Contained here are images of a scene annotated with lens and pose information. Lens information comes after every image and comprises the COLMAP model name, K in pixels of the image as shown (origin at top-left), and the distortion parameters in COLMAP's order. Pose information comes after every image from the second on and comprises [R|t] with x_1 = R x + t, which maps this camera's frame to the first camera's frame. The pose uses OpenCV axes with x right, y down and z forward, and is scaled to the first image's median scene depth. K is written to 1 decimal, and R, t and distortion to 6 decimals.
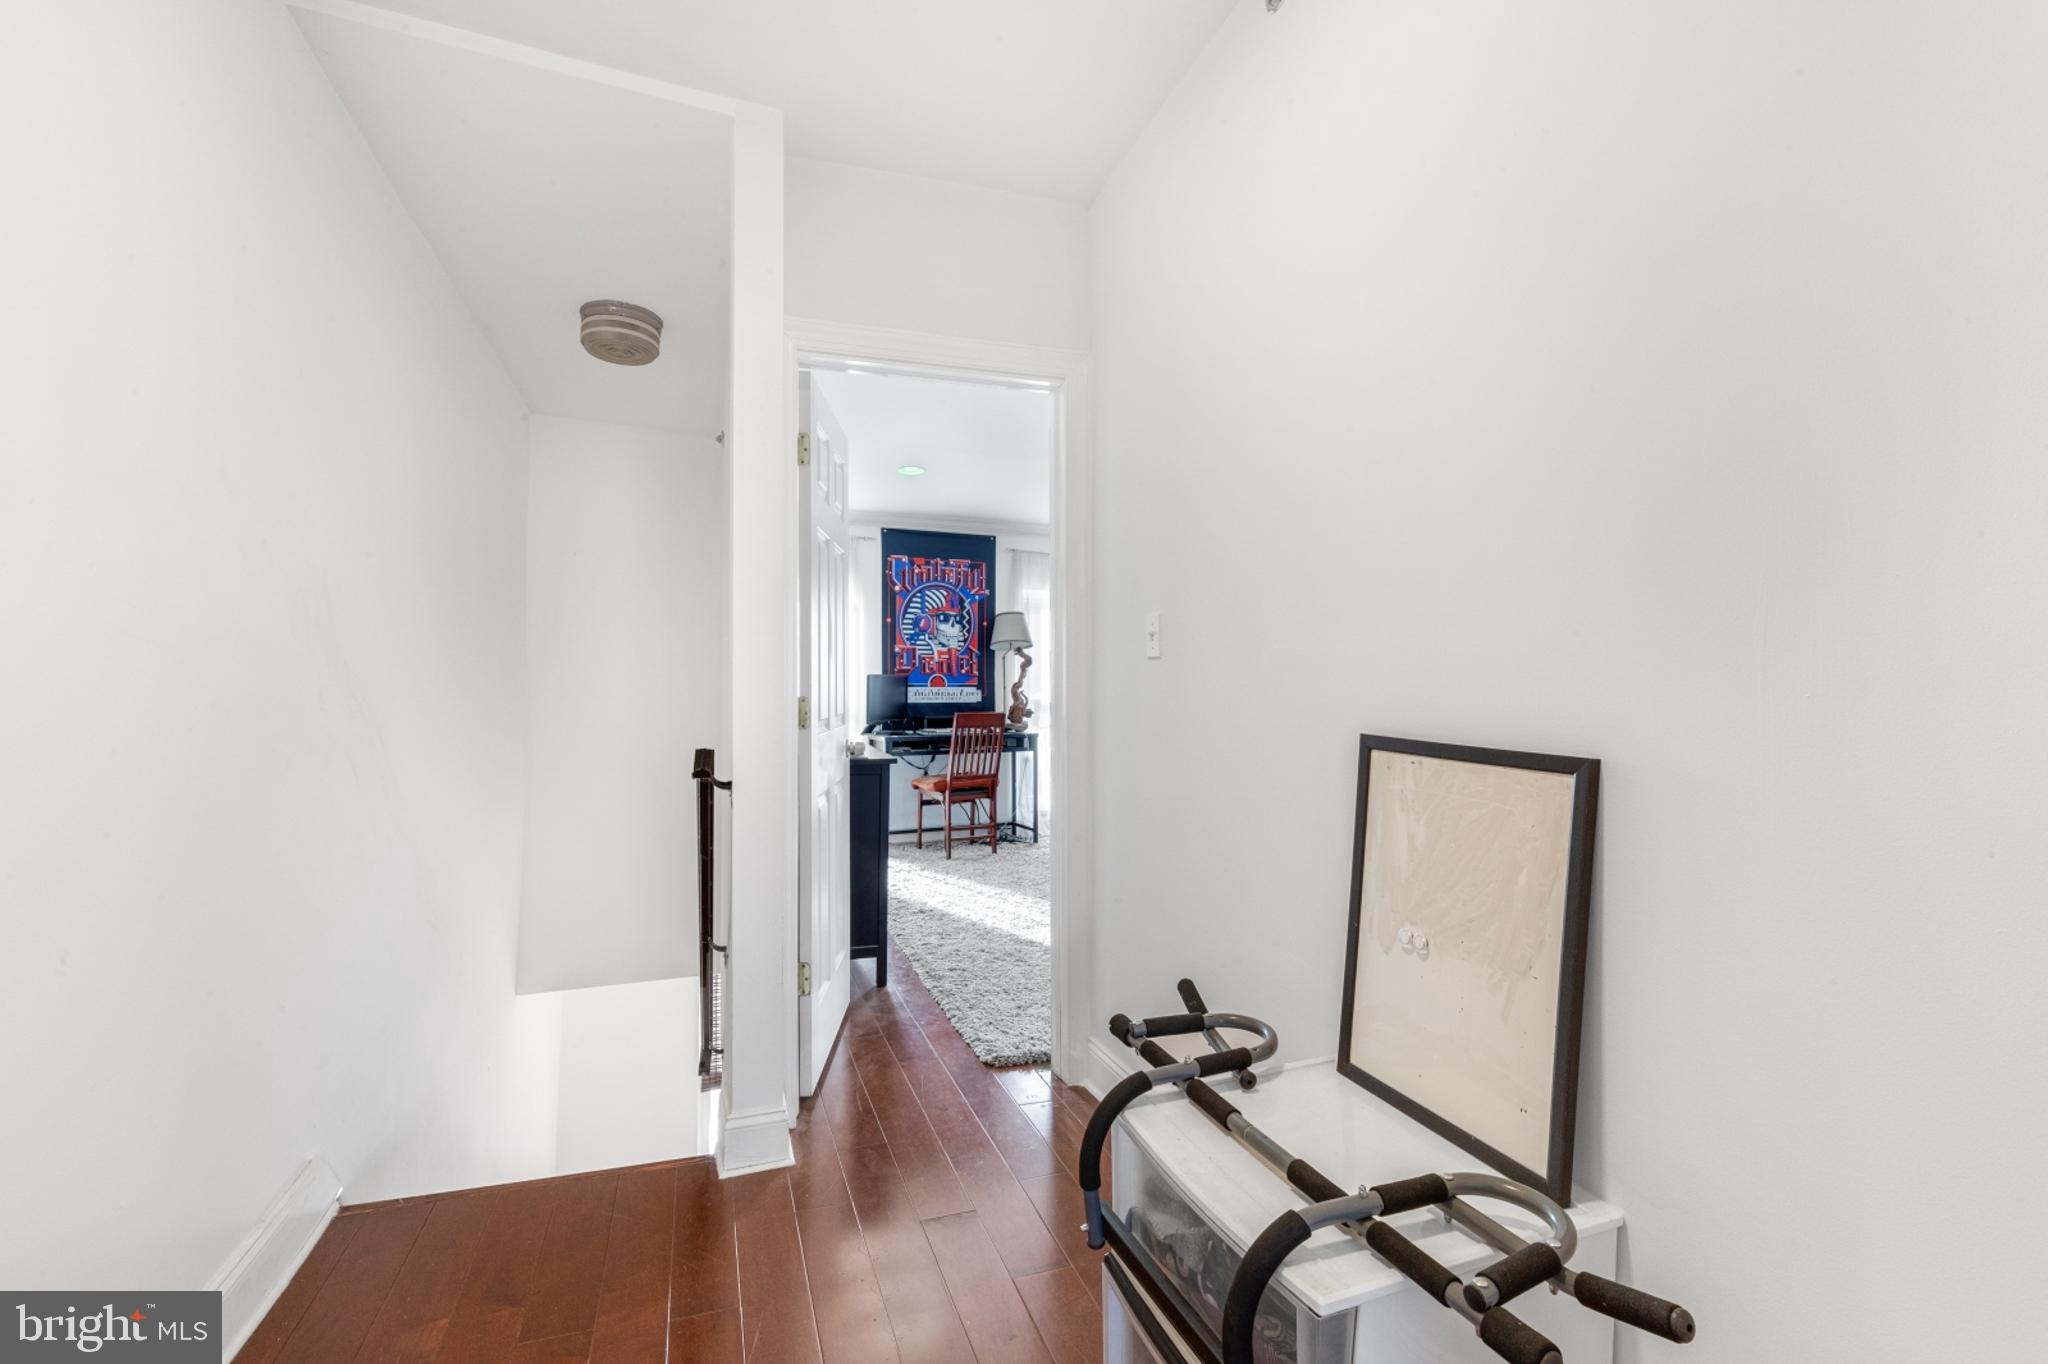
lens RADIAL K [[930.3, 0, 1028.6], [0, 930.3, 658.2], [0, 0, 1]] dist [0.000094, -0.000322]
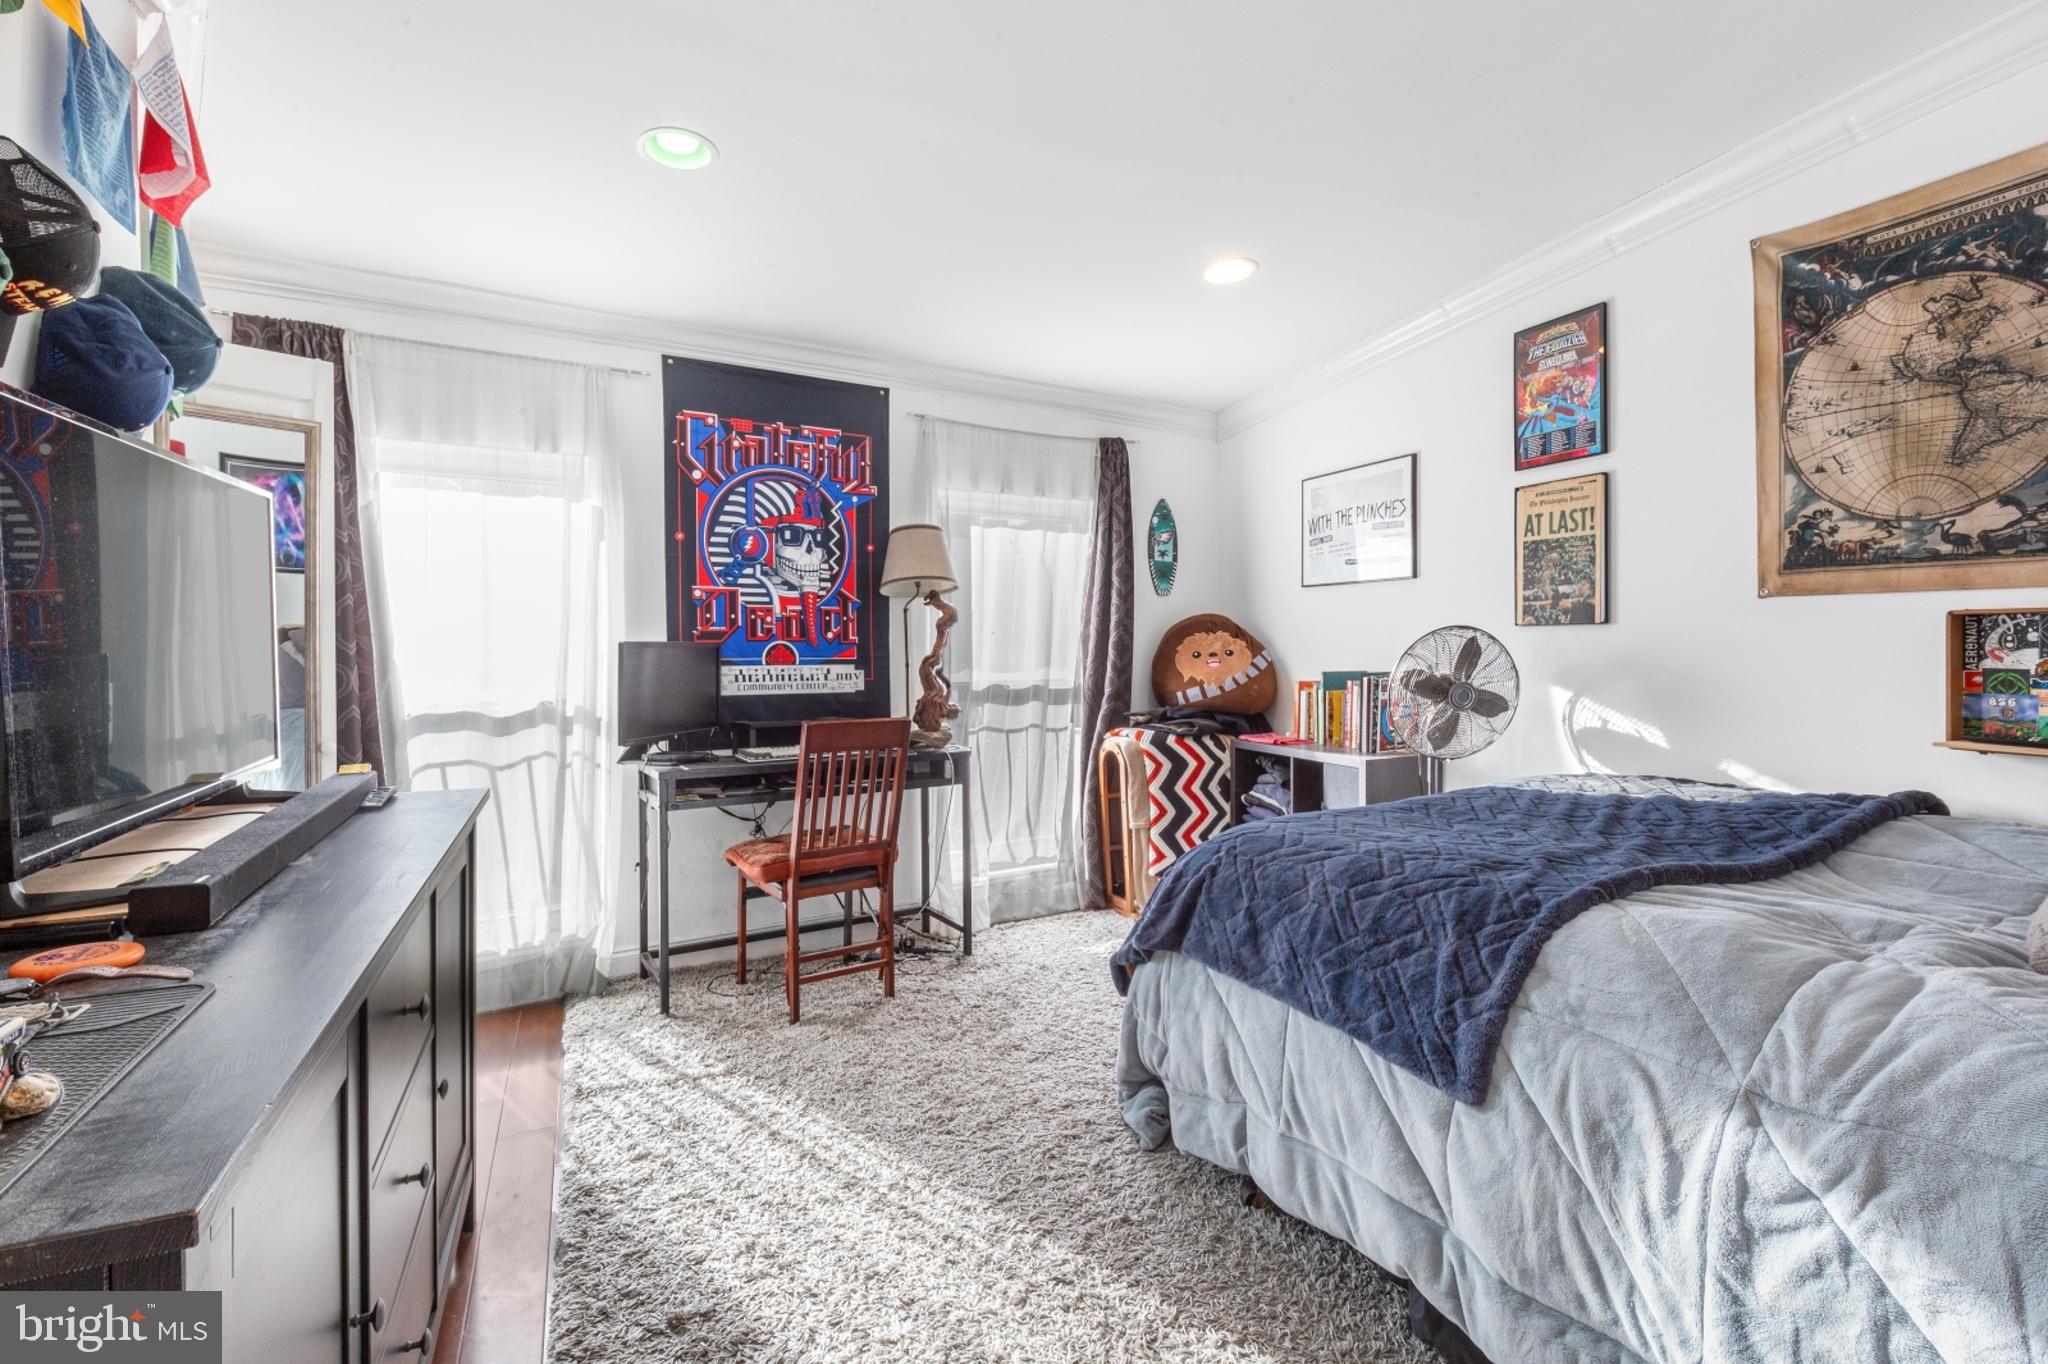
lens RADIAL K [[930.3, 0, 1028.6], [0, 930.3, 658.2], [0, 0, 1]] dist [0.000094, -0.000322]
pose [[0.994193, -0.005114, 0.107490, -0.013912], [0.001540, 0.999444, 0.033312, 0.009676], [-0.107600, -0.032953, 0.993648, 0.458691]]
